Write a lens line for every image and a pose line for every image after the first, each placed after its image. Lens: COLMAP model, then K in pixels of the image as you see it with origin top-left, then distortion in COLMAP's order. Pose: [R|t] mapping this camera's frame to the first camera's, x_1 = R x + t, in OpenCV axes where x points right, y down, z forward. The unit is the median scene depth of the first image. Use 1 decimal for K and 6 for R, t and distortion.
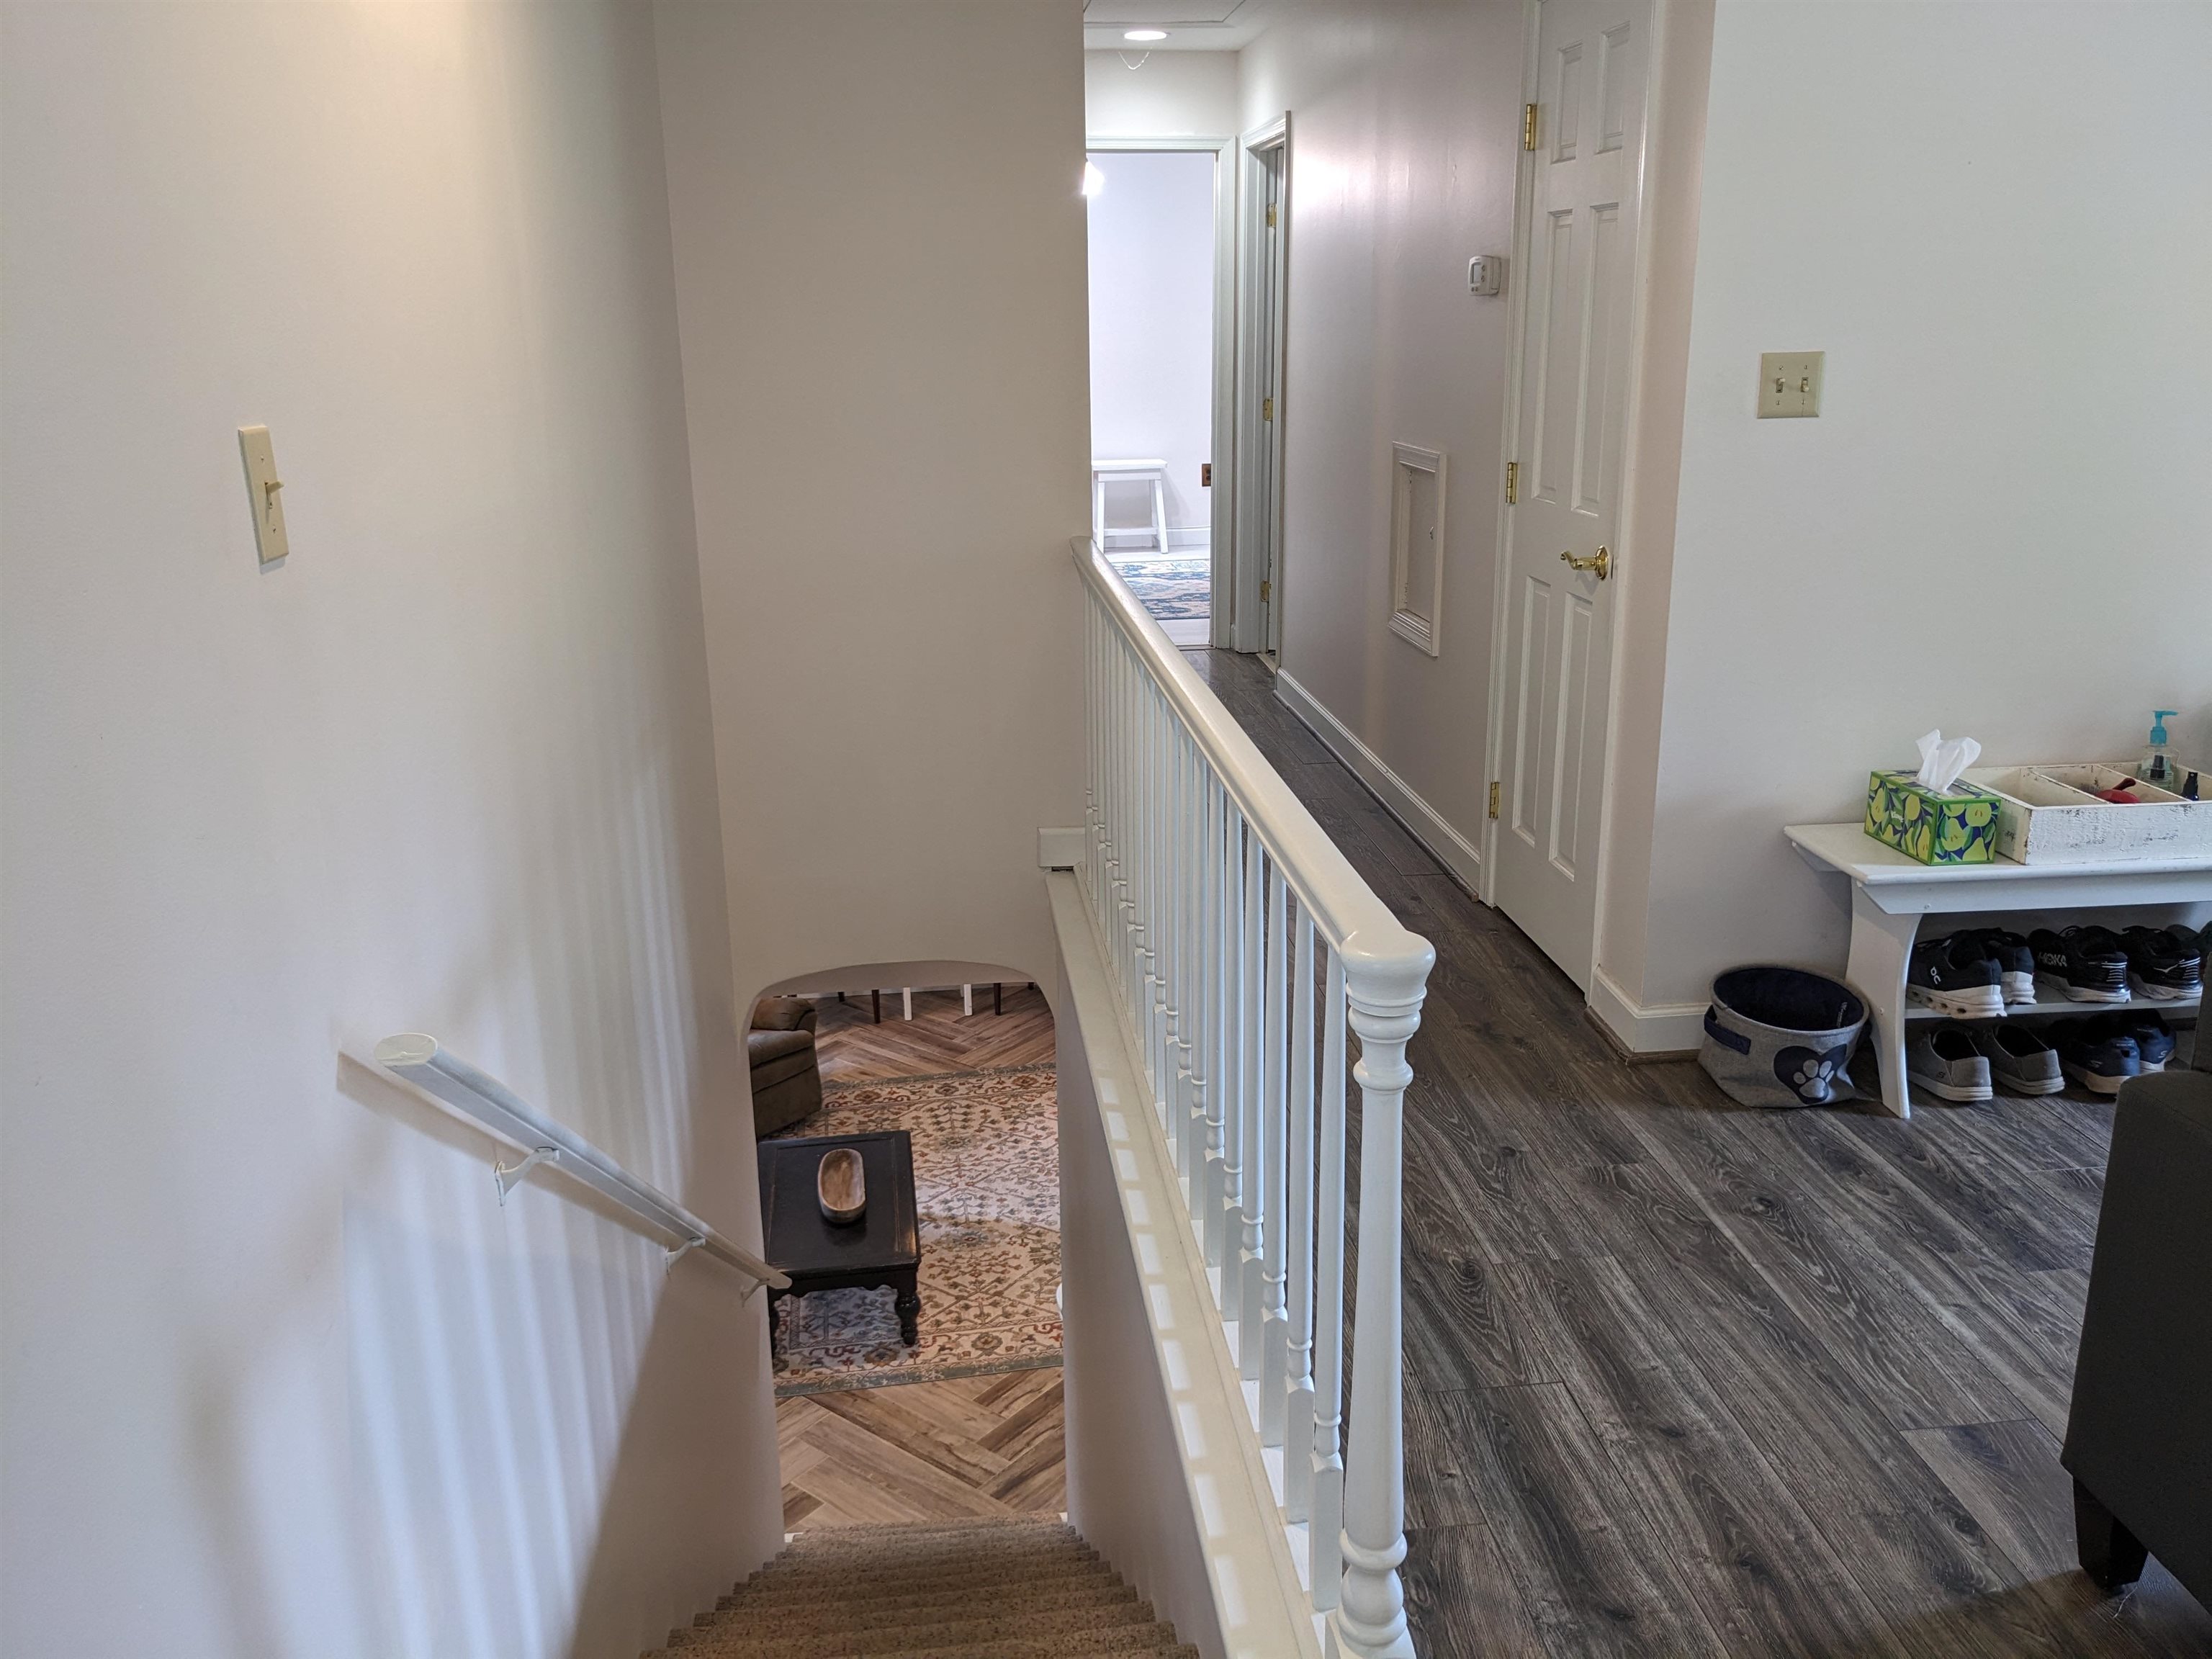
lens RADIAL K [[1748.2, 0, 1097.5], [0, 1748.2, 811.7], [0, 0, 1]] dist [0.016609, -0.002304]
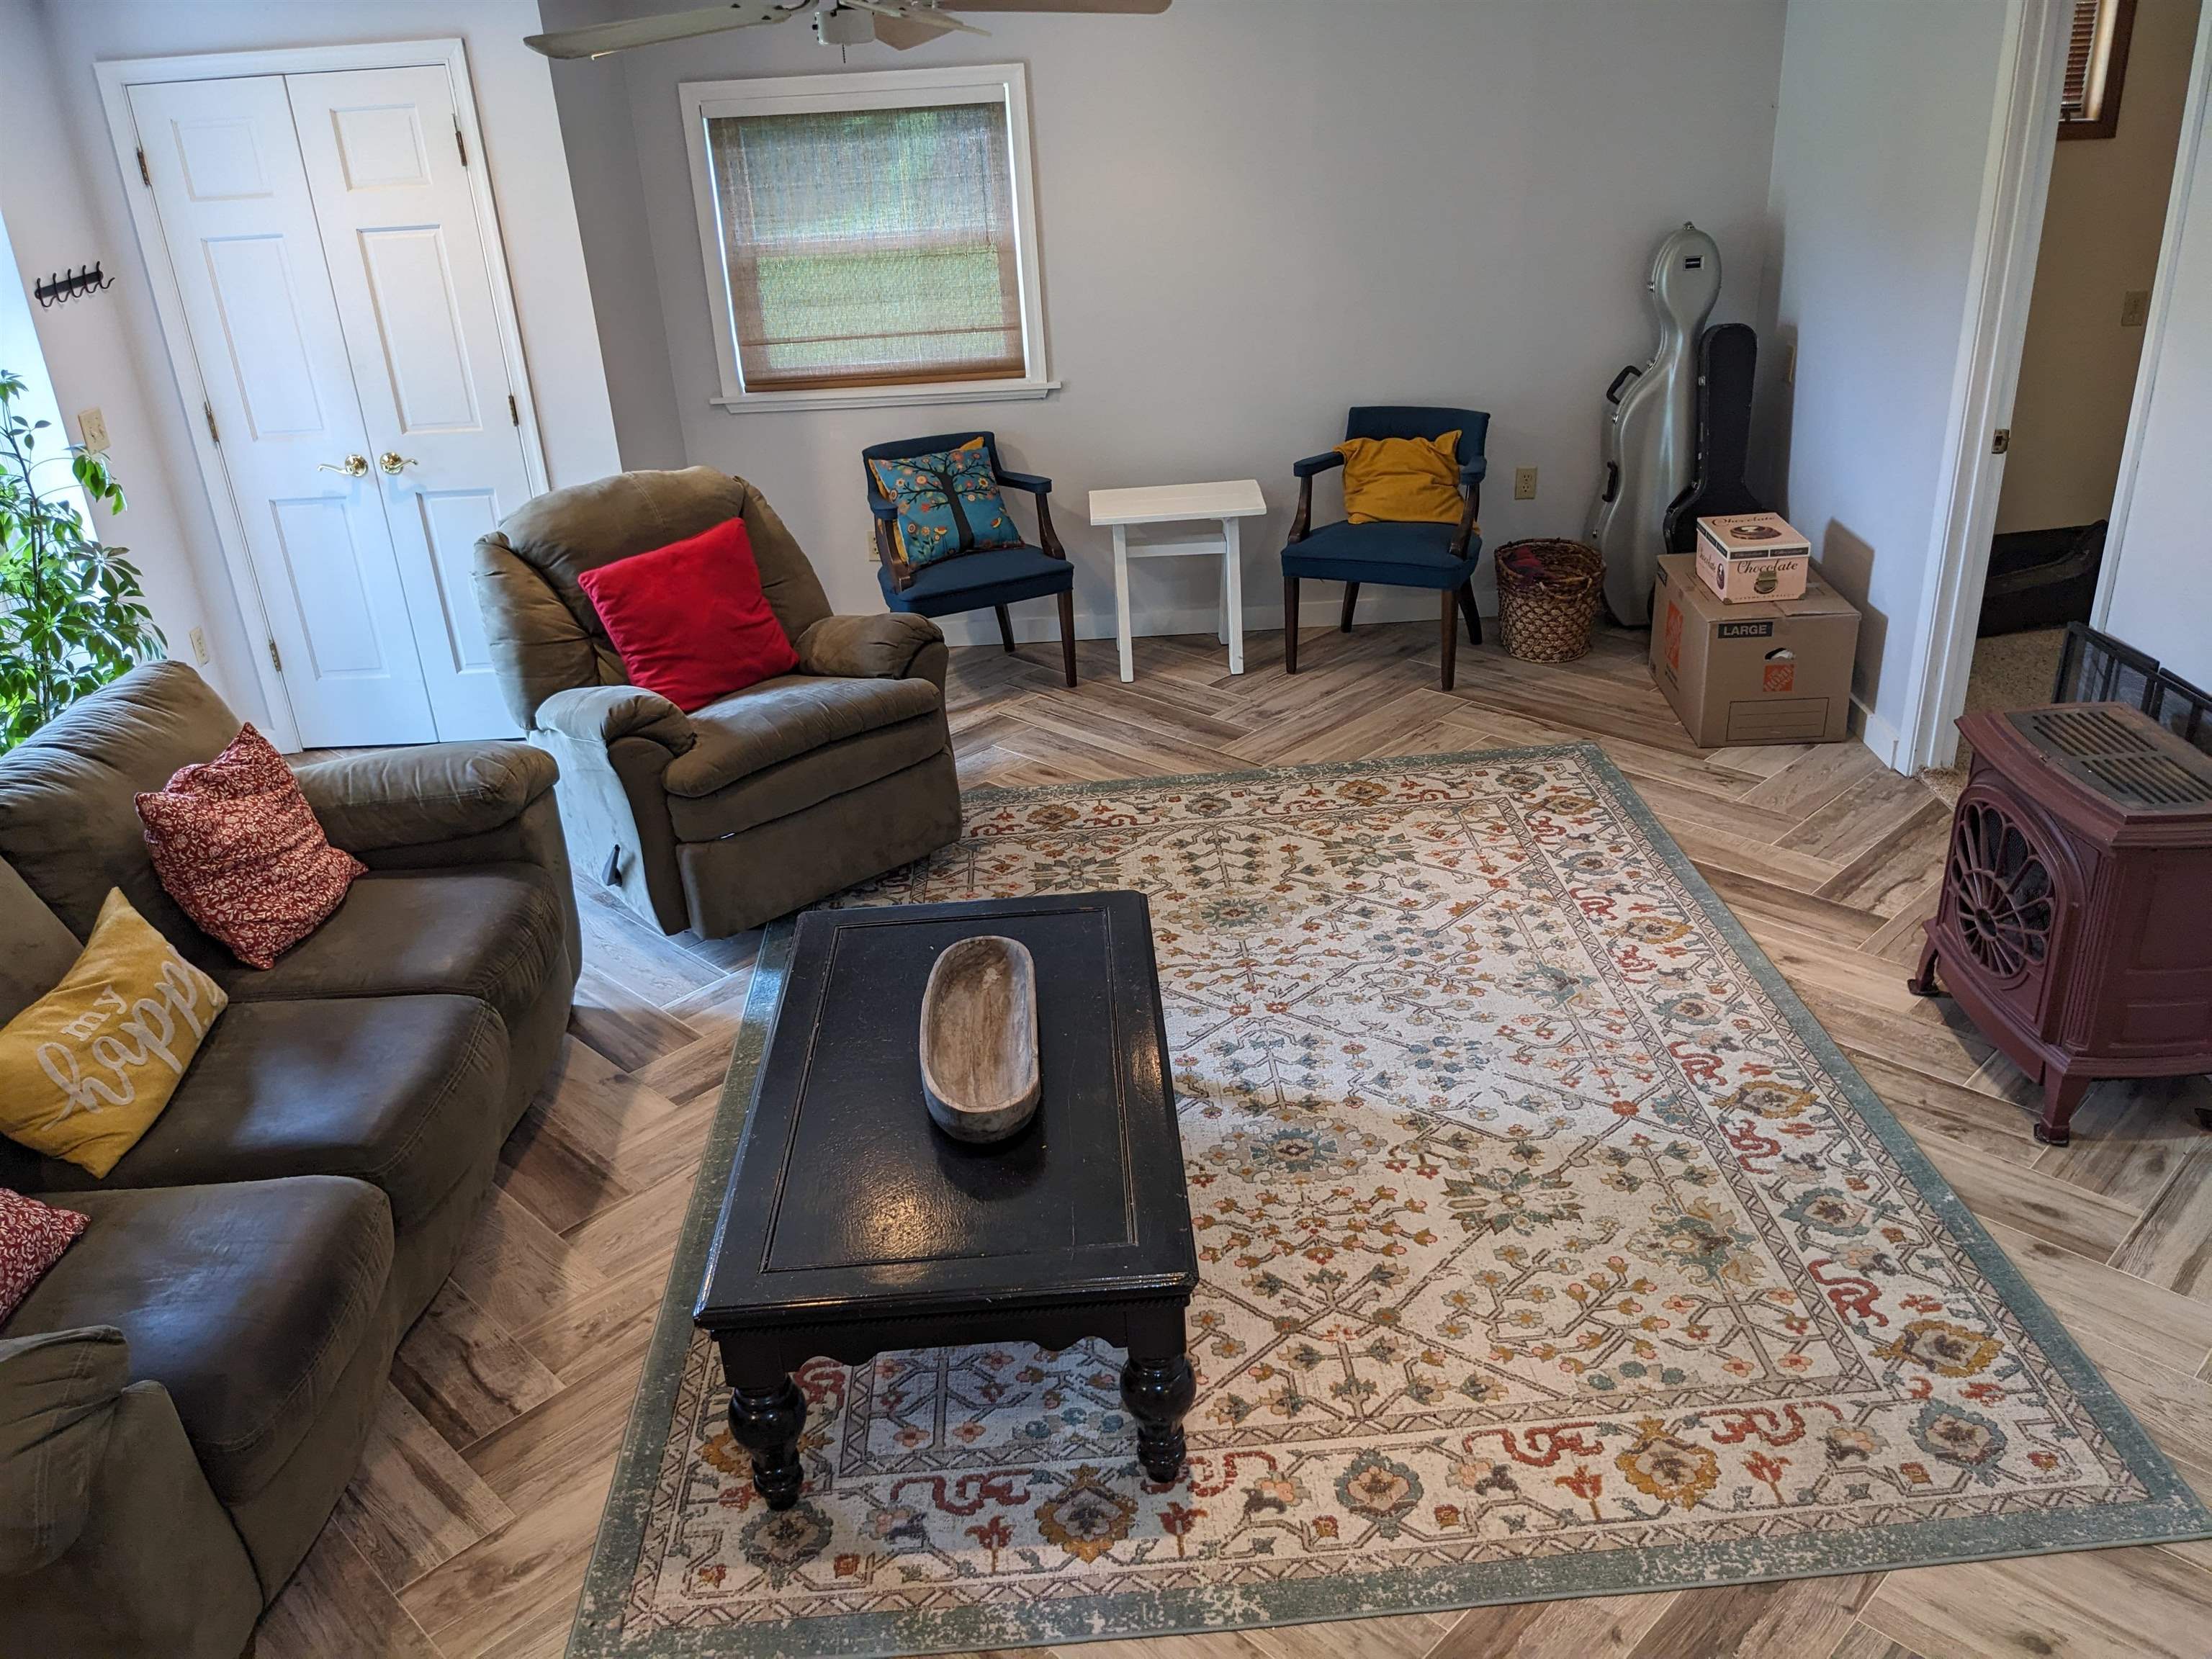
lens RADIAL K [[1748.2, 0, 1108.8], [0, 1748.2, 828.2], [0, 0, 1]] dist [0.016609, -0.002304]
pose [[0.994481, 0.012570, -0.104162, -0.075322], [0.004197, 0.987238, 0.159199, 0.103081], [0.104834, -0.158757, 0.981736, 0.606526]]
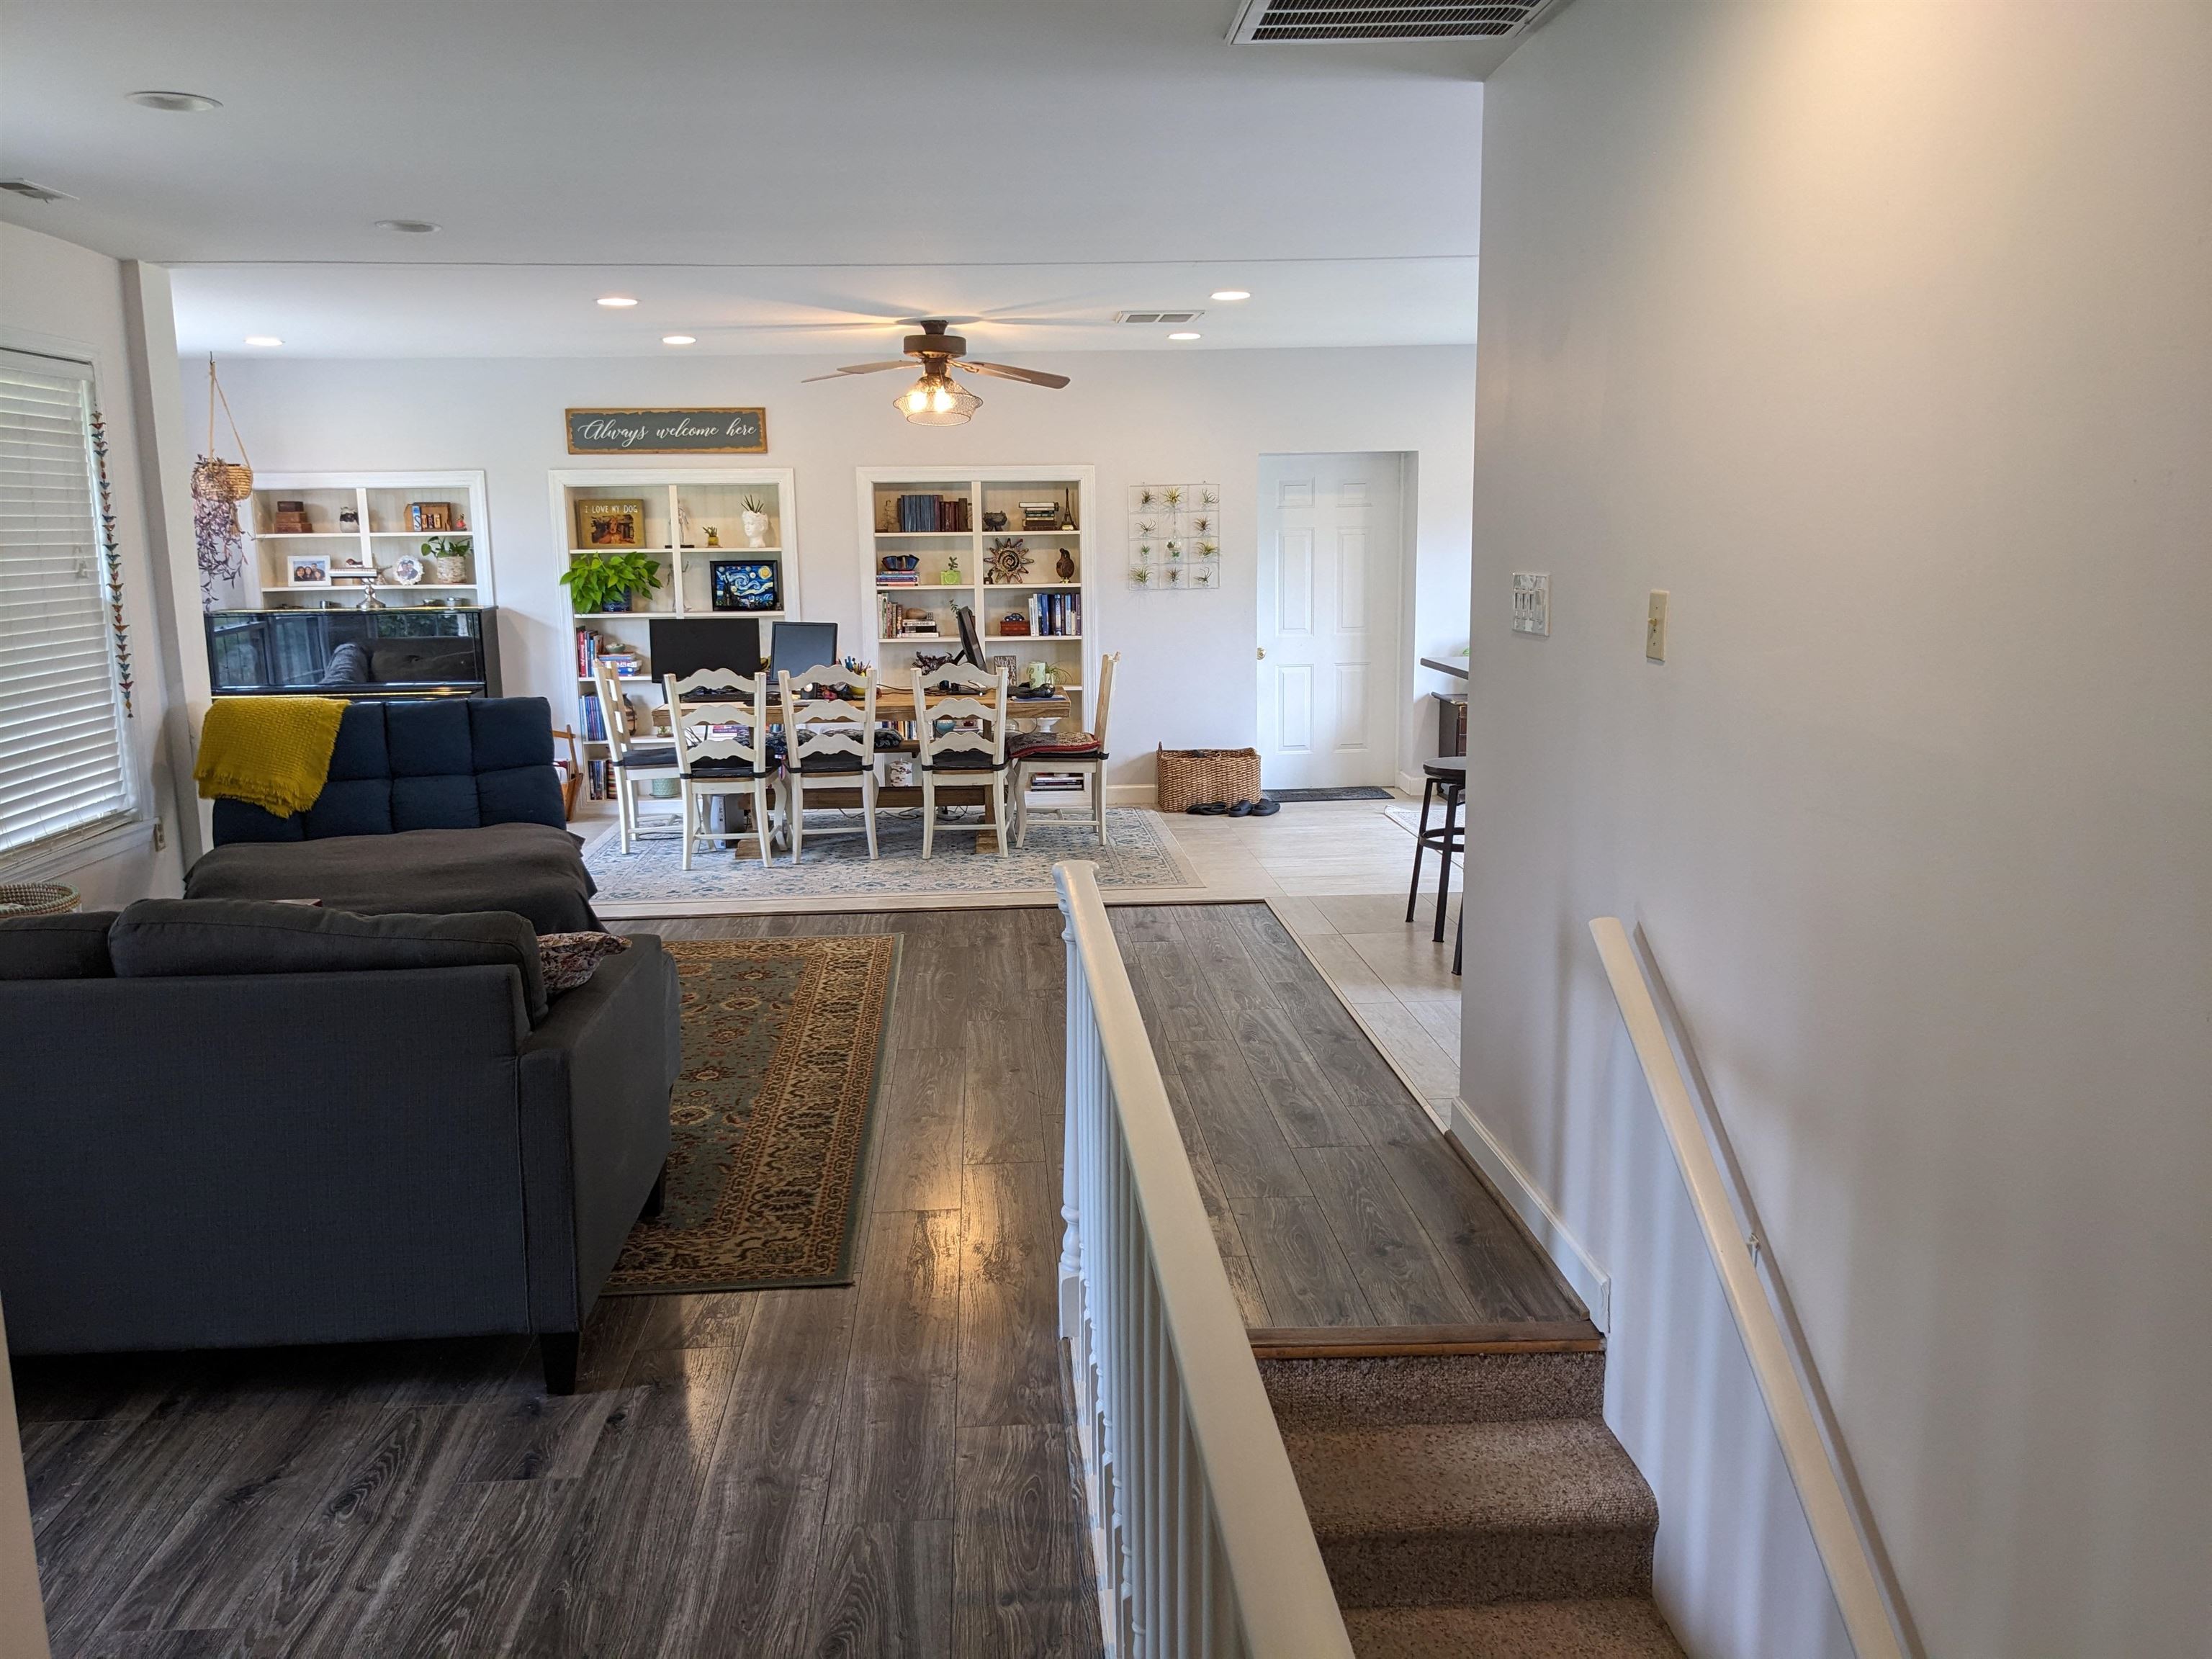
lens RADIAL K [[1748.2, 0, 1105.1], [0, 1748.2, 831.1], [0, 0, 1]] dist [0.016609, -0.002304]
pose [[-0.999163, 0.021513, 0.034787, 0.038287], [0.034778, 0.894501, 0.445711, -0.468230], [-0.021529, 0.446548, -0.894501, 1.547311]]
